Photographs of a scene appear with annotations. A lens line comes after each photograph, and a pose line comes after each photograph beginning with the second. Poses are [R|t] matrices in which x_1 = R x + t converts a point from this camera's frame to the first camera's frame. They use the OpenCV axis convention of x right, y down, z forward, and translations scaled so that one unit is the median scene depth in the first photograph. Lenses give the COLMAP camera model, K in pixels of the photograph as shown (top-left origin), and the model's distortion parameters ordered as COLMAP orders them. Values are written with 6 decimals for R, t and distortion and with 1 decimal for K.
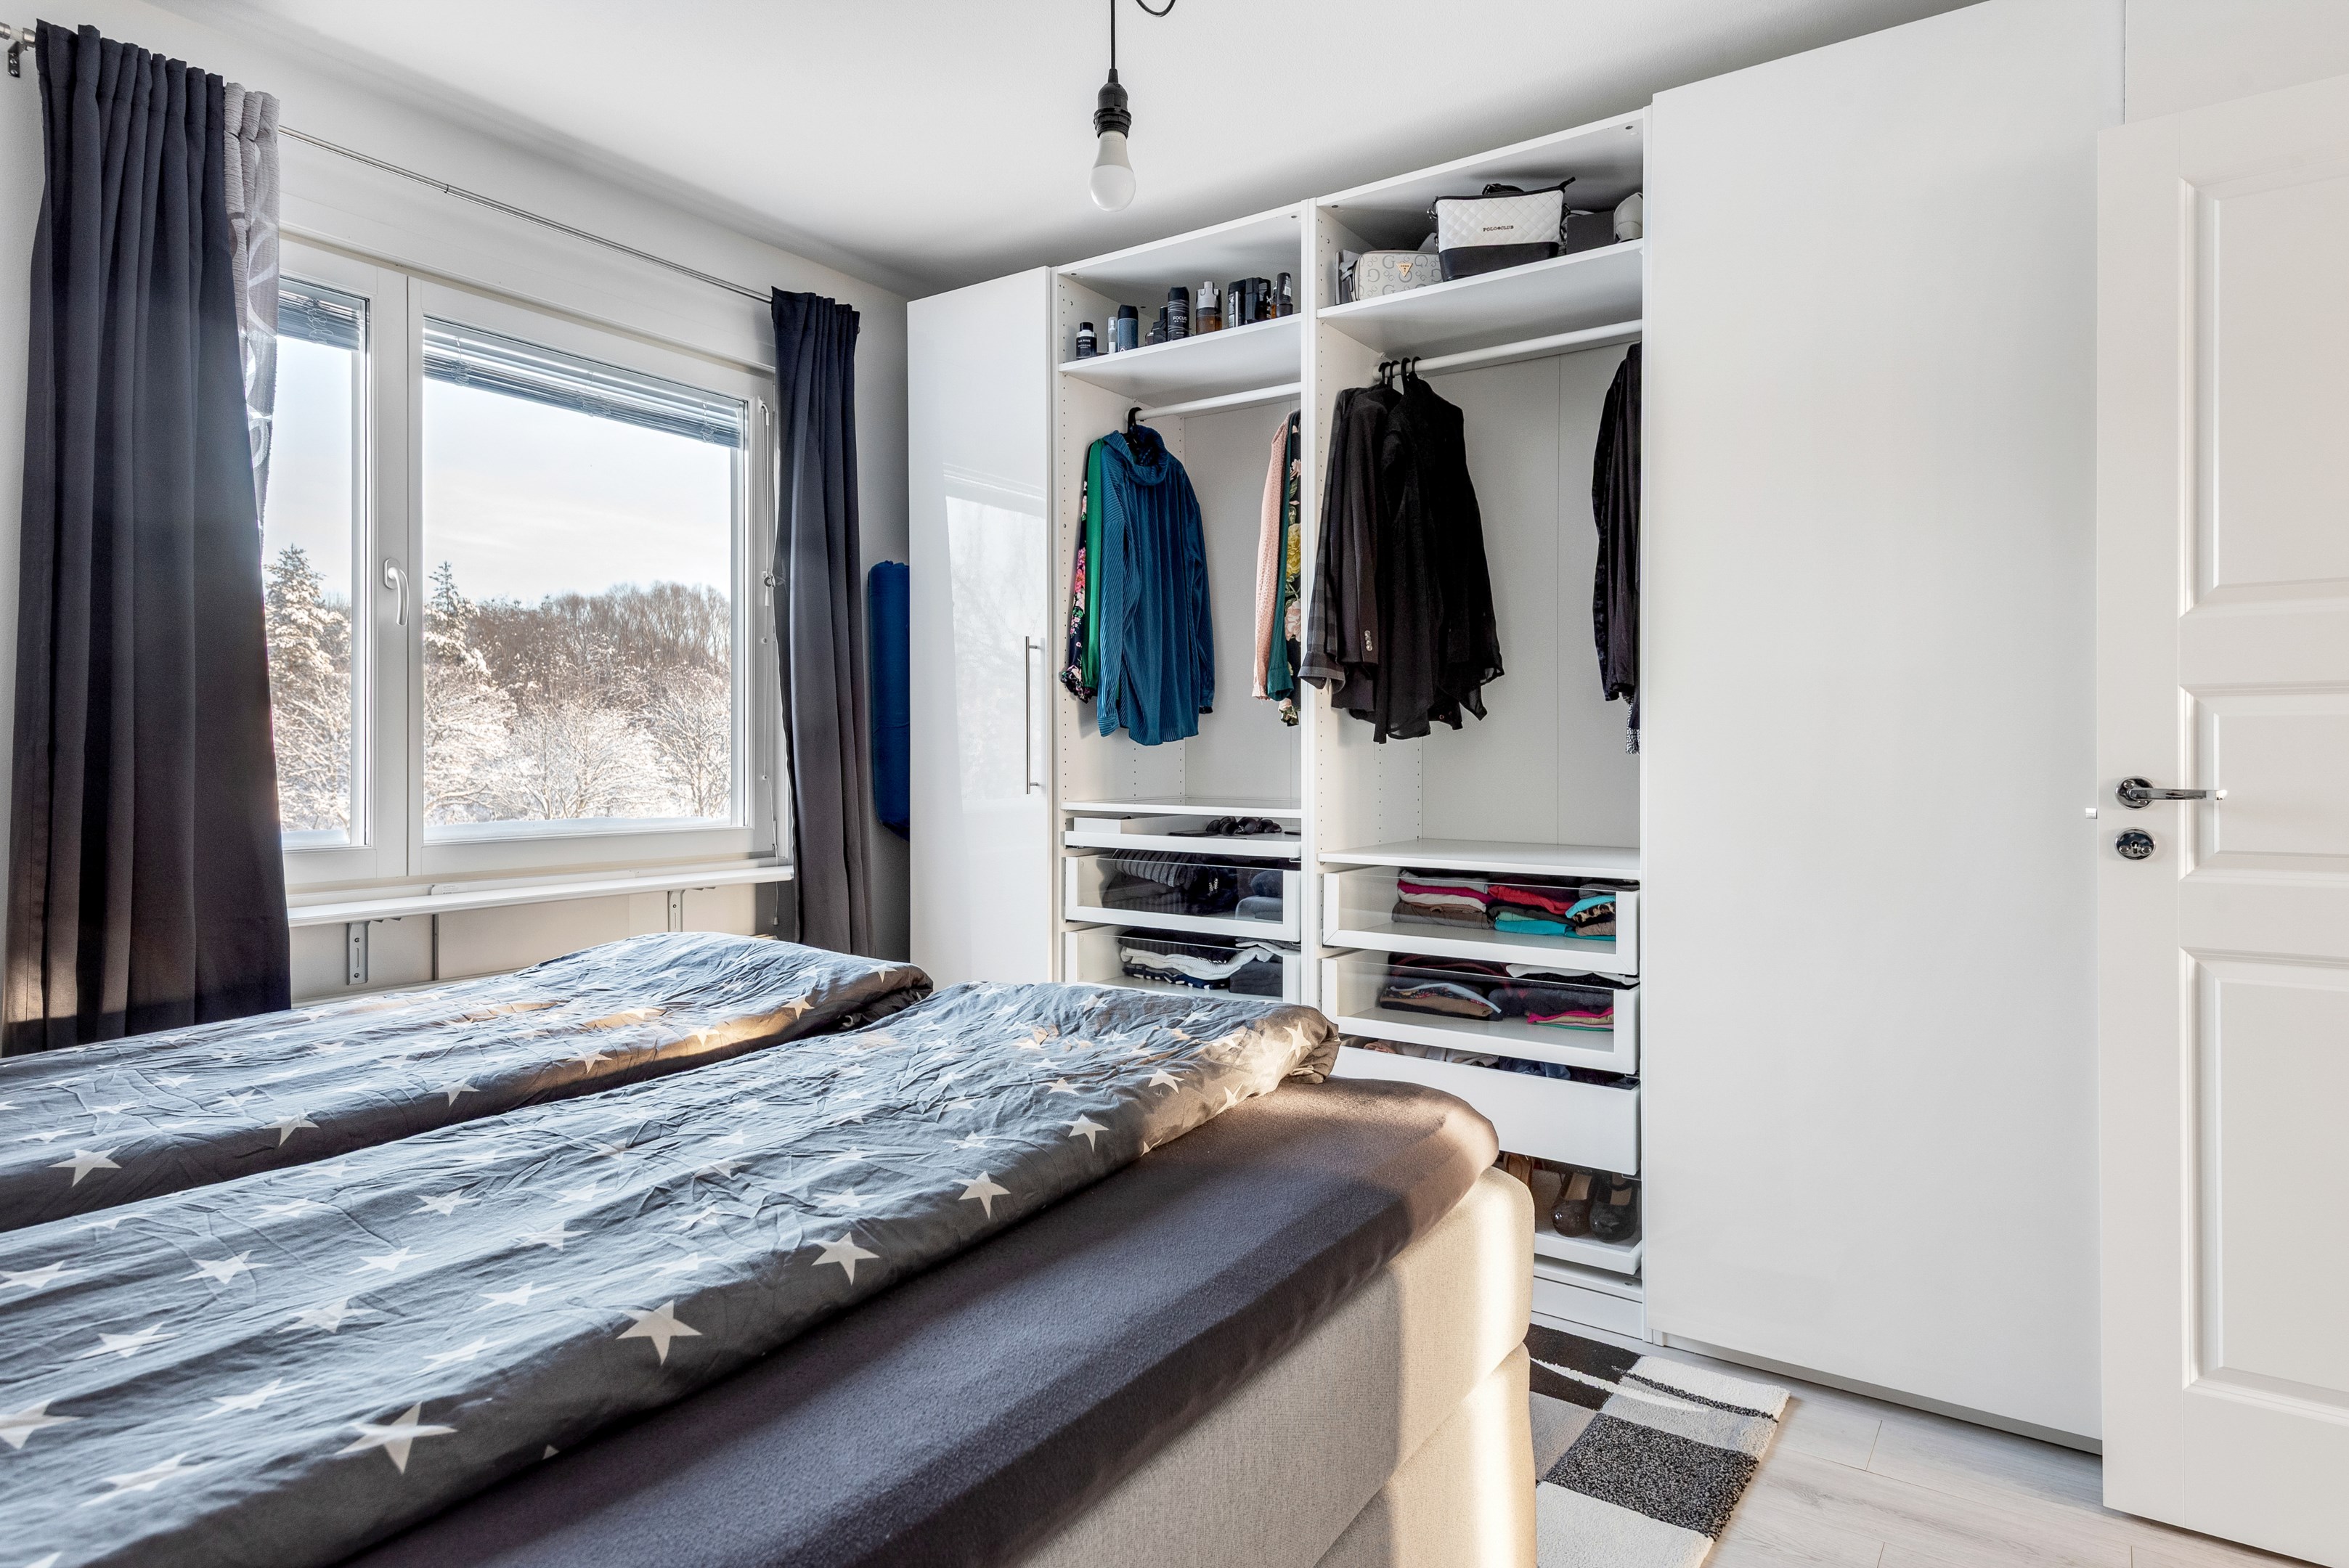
lens RADIAL K [[1366.1, 0, 1175.2], [0, 1366.1, 767.1], [0, 0, 1]] dist [0.027531, 0.000374]
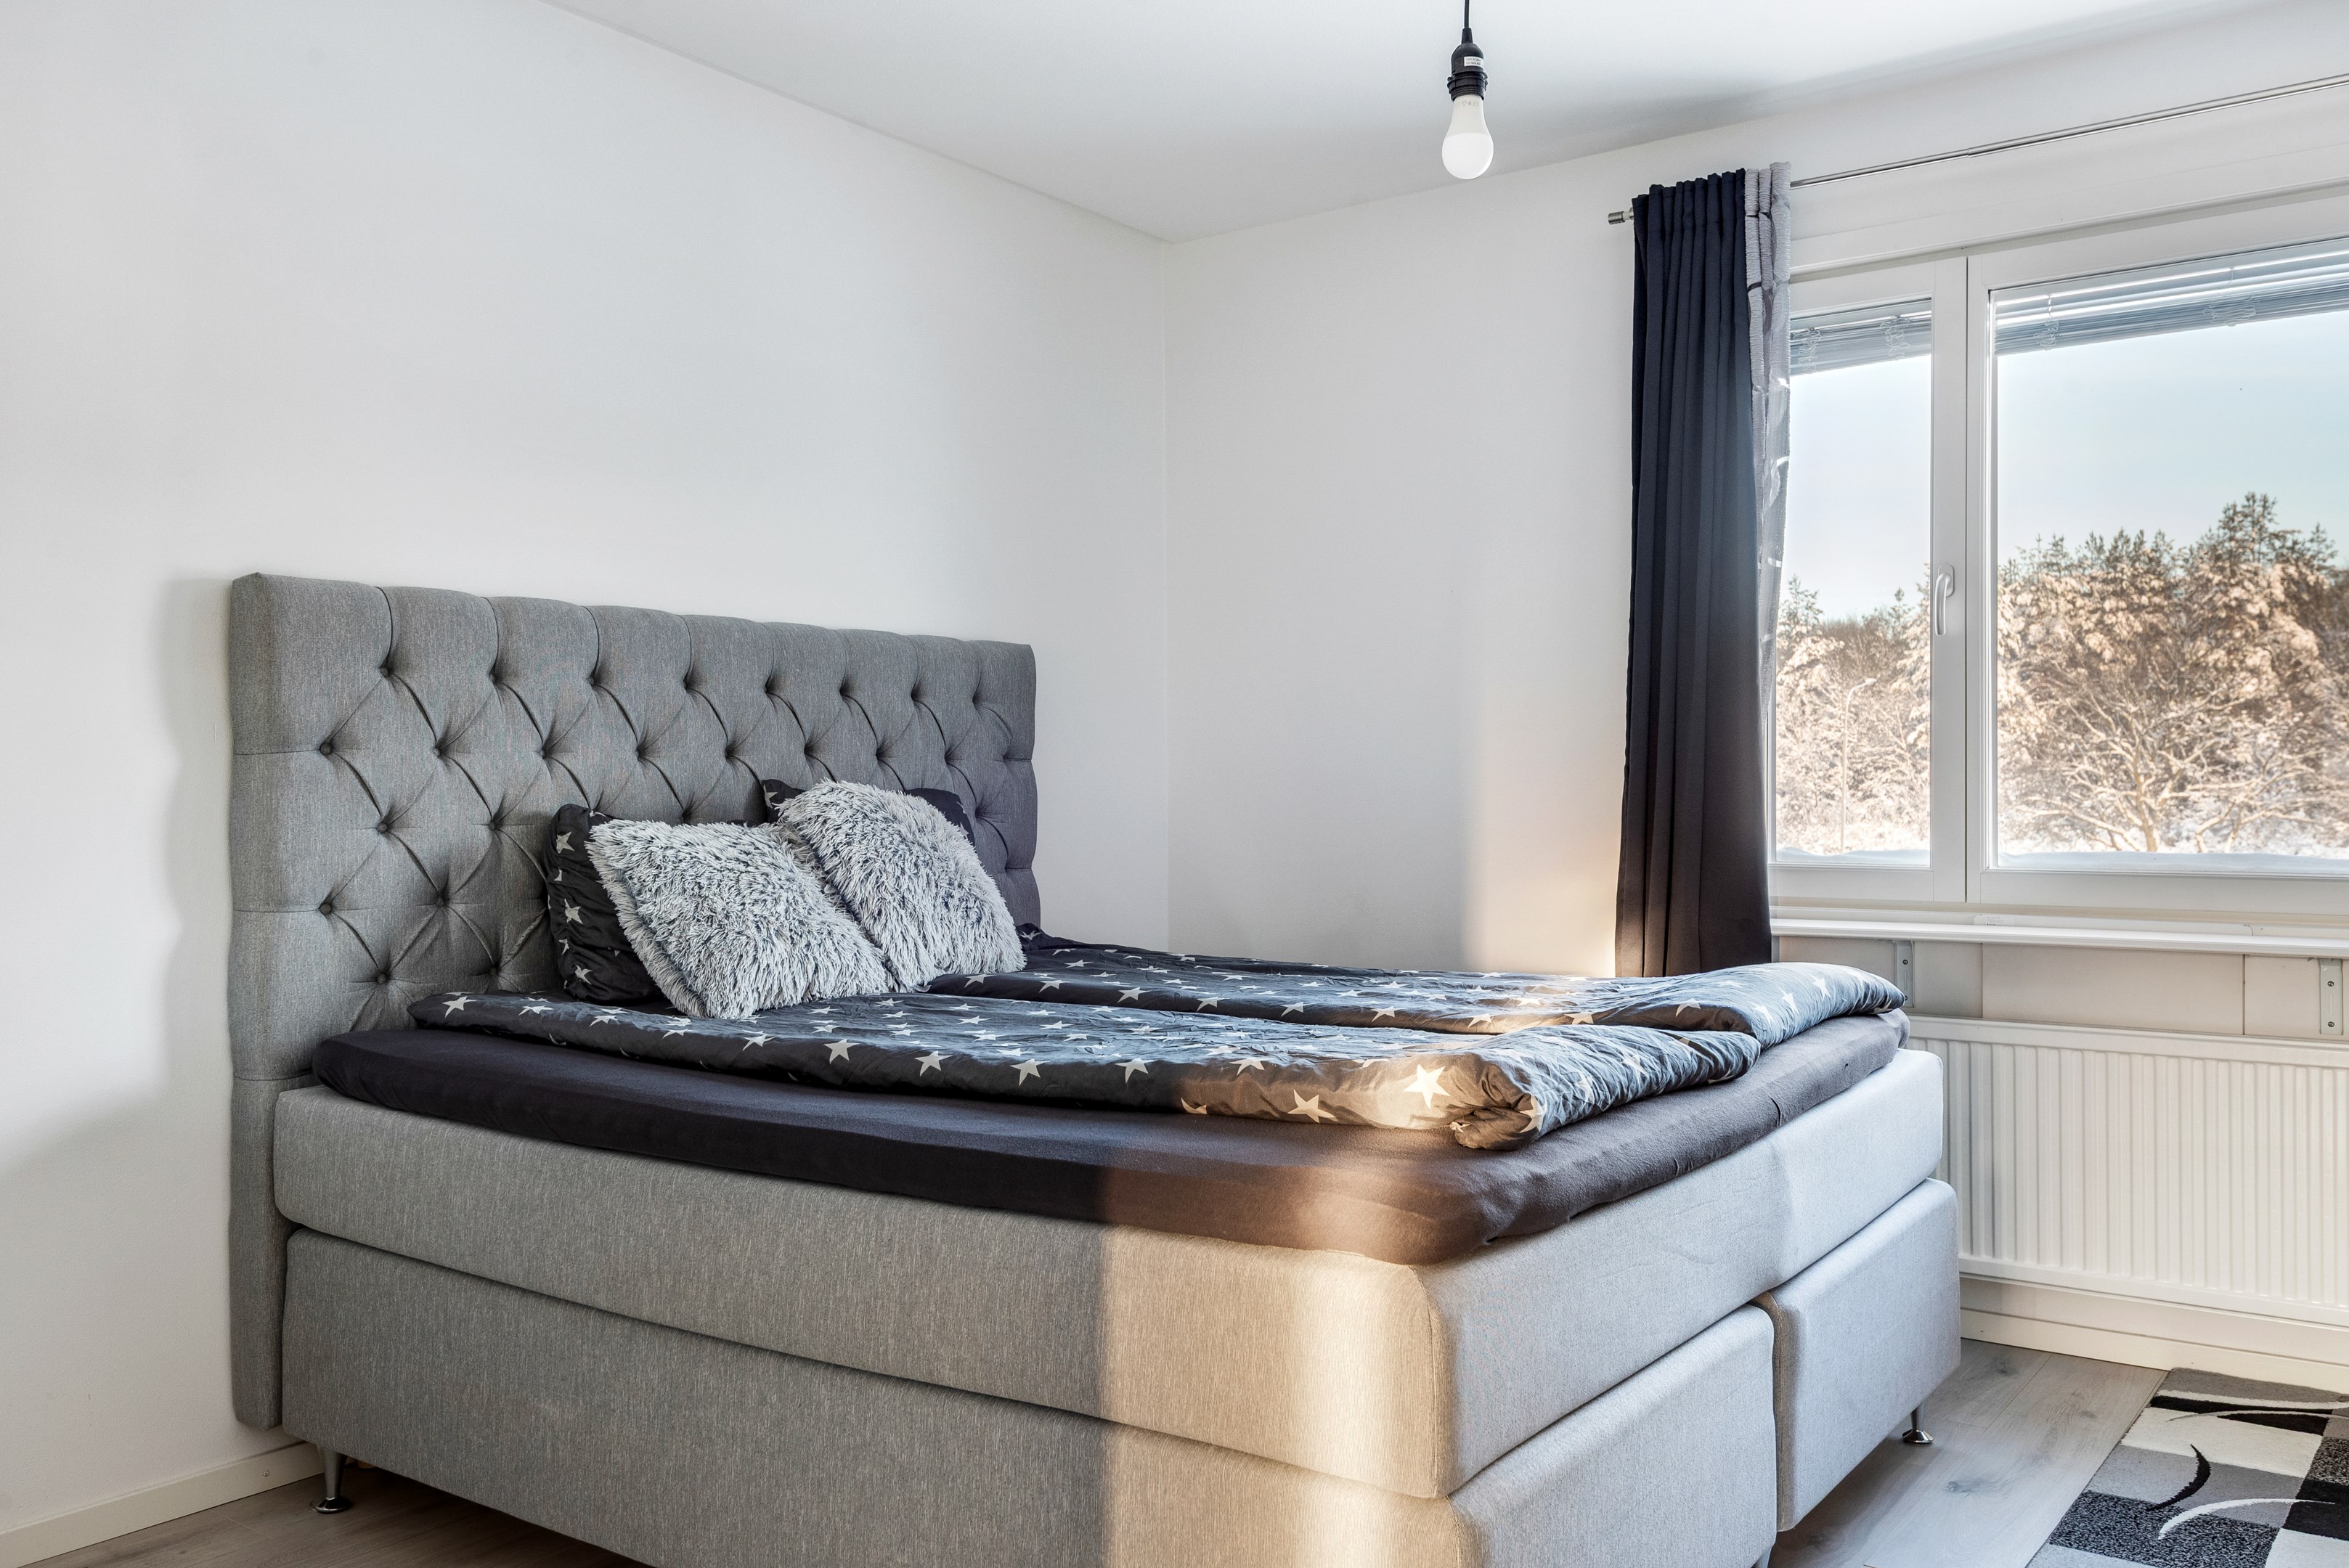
lens RADIAL K [[1868.5, 0, 1169.0], [0, 1868.5, 800.7], [0, 0, 1]] dist [0.028480, -0.011879]
pose [[-0.033342, 0.004887, -0.999432, 0.695418], [-0.002305, 0.999985, 0.004966, 0.004749], [0.999441, 0.002469, -0.033330, 0.486840]]
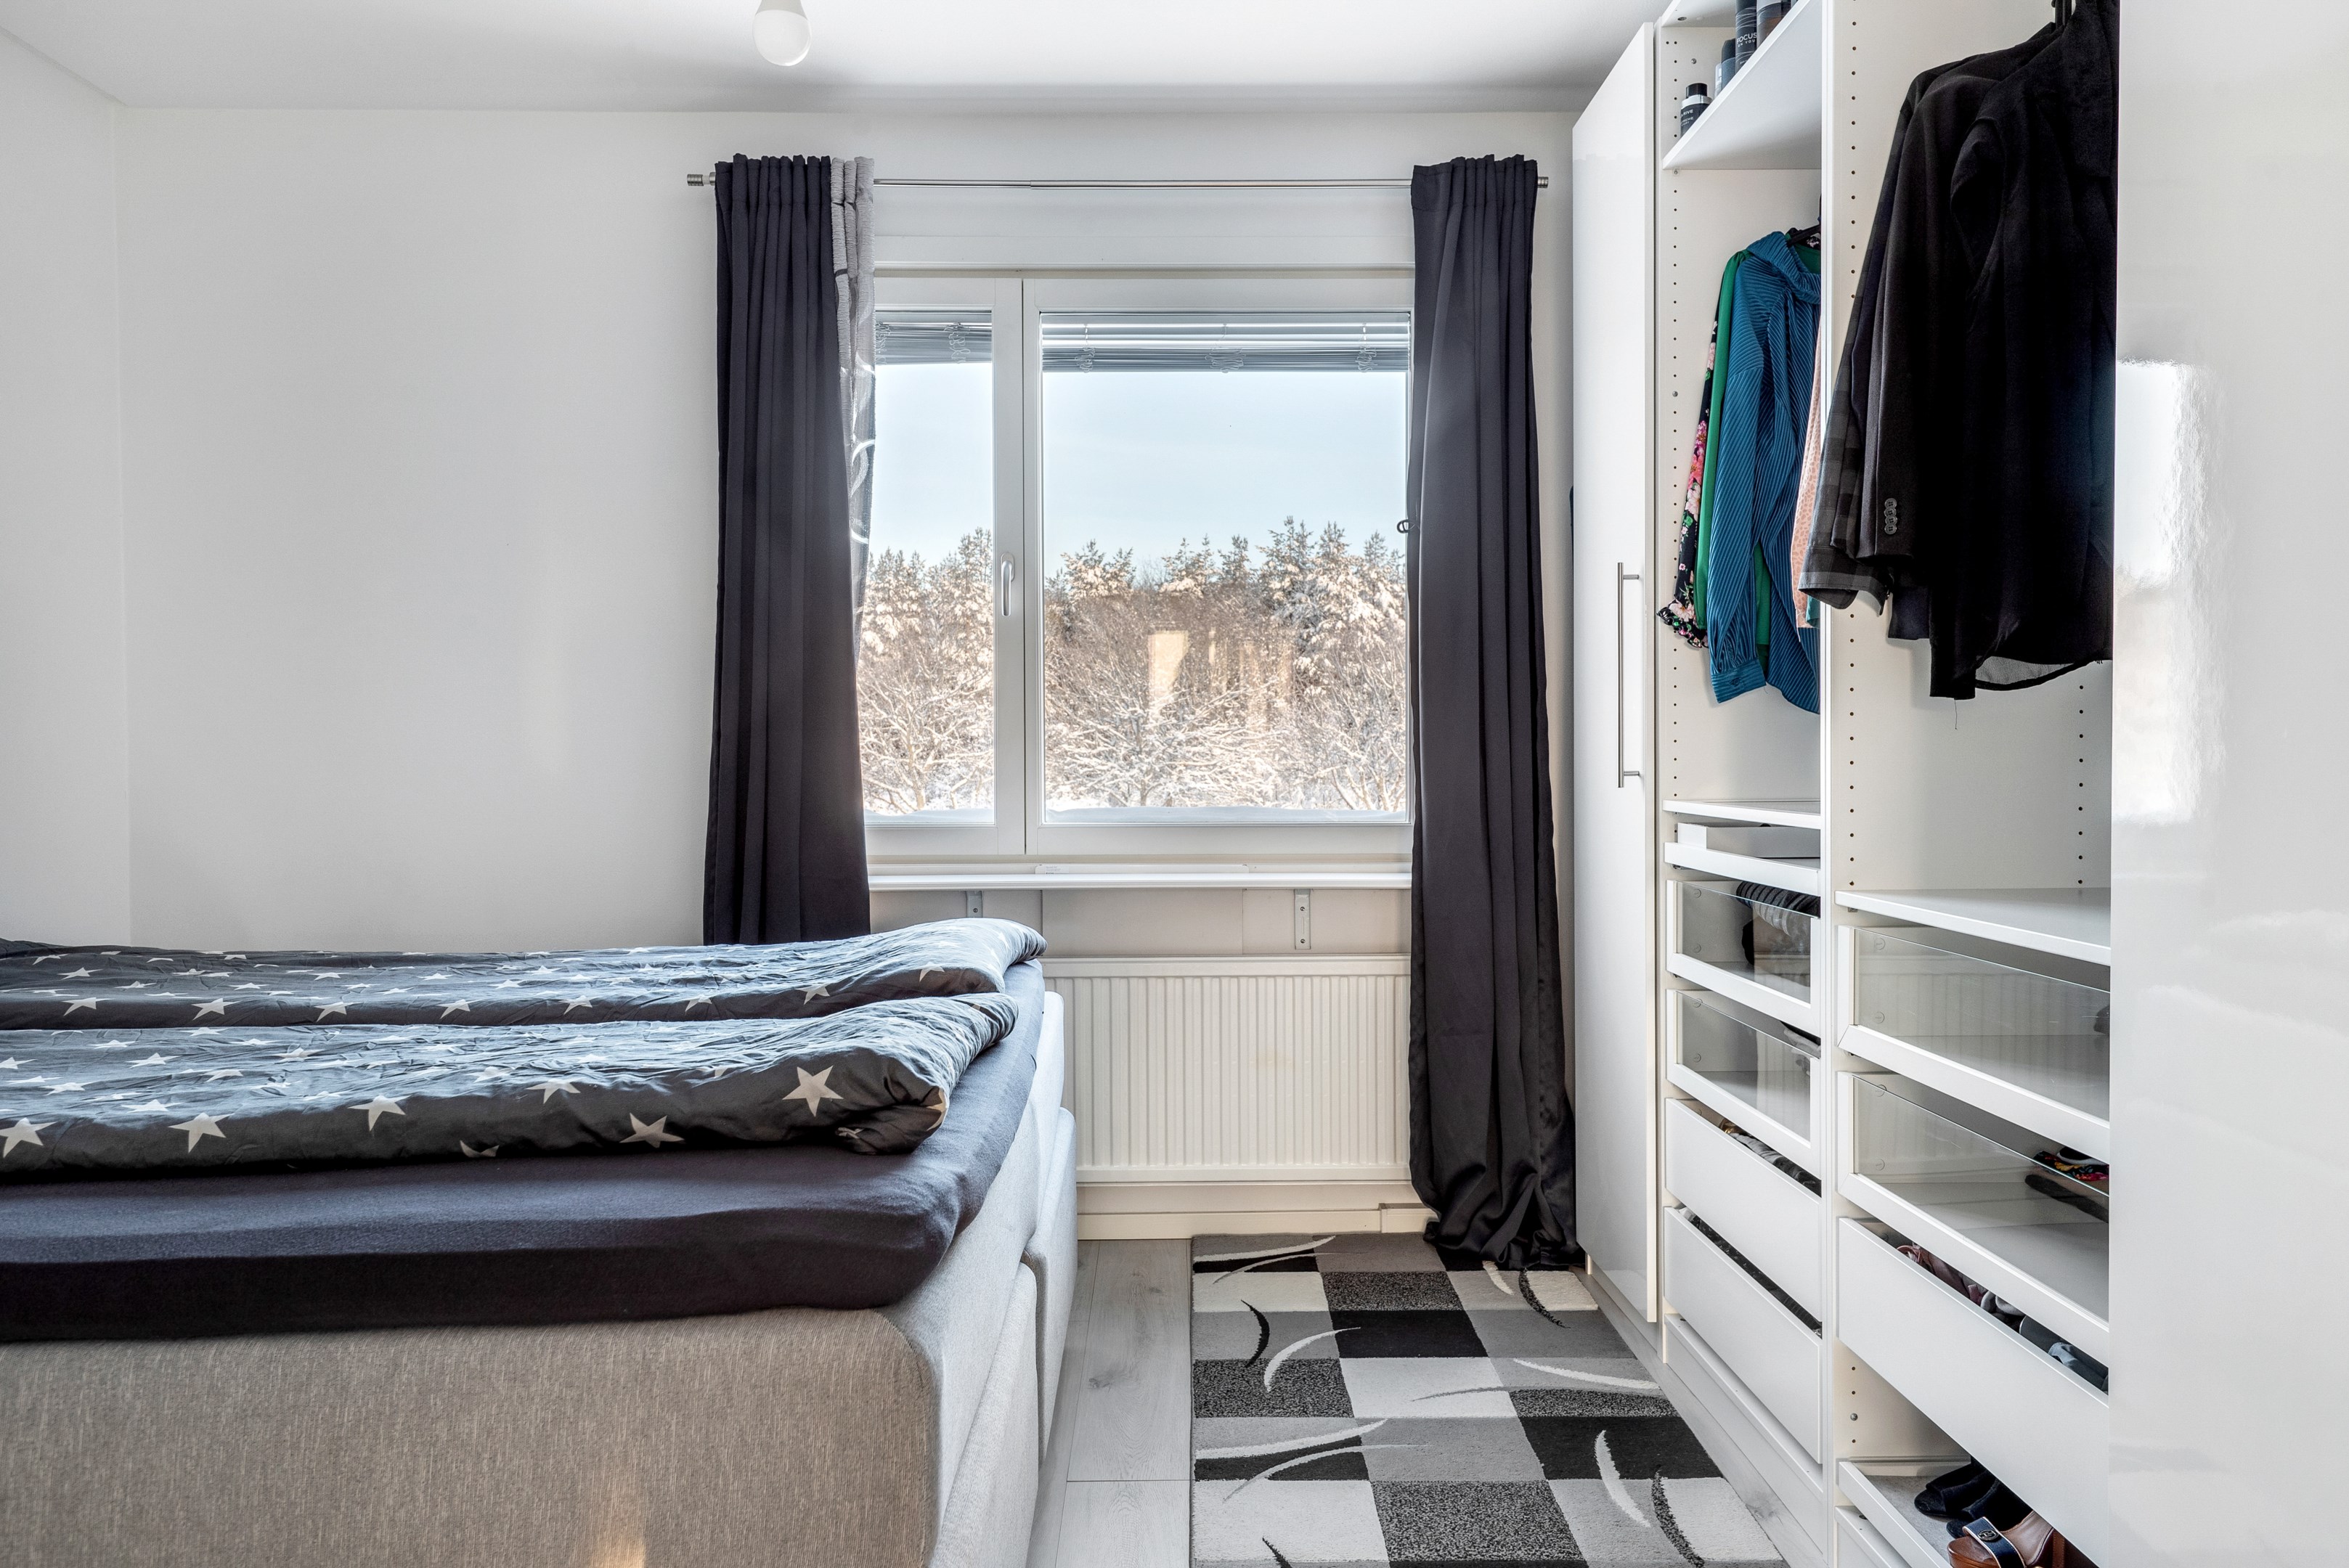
lens RADIAL K [[1665.6, 0, 1181.2], [0, 1665.6, 786.9], [0, 0, 1]] dist [0.031030, -0.021554]
pose [[0.571411, 0.012739, -0.820565, 0.525252], [0.000047, 0.999879, 0.015556, 0.006973], [0.820664, -0.008928, 0.571341, 0.361570]]
